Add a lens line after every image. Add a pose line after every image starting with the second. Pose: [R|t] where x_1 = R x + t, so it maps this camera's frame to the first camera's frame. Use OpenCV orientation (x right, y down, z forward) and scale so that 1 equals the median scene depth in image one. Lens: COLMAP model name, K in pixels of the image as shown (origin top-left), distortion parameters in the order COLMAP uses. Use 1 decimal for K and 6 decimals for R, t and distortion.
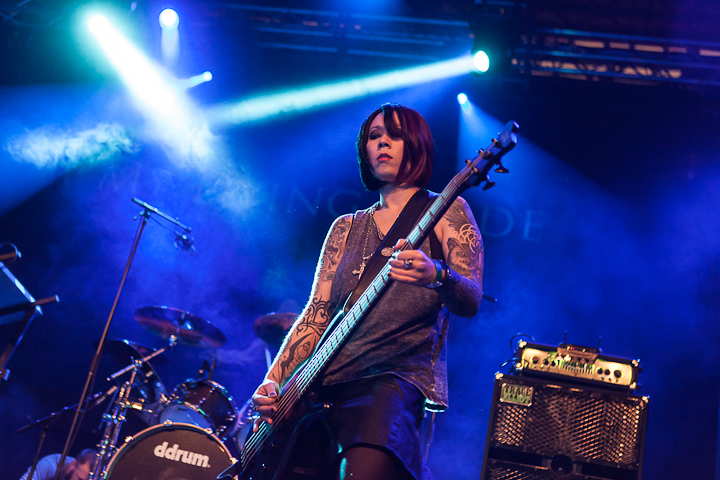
lens RADIAL K [[1044.3, 0, 356.5], [0, 1044.3, 260.1], [0, 0, 1]] dist [-0.042549, 0.000000]
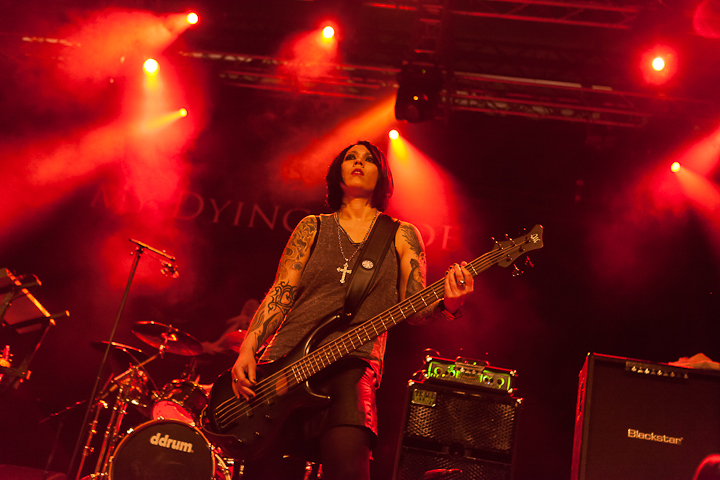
lens RADIAL K [[968.1, 0, 362.1], [0, 968.1, 237.5], [0, 0, 1]] dist [-0.029127, 0.000000]
pose [[0.998651, 0.000066, 0.051932, 0.008859], [-0.001403, 0.999668, 0.025714, -0.103052], [-0.051913, -0.025752, 0.998320, -0.219930]]
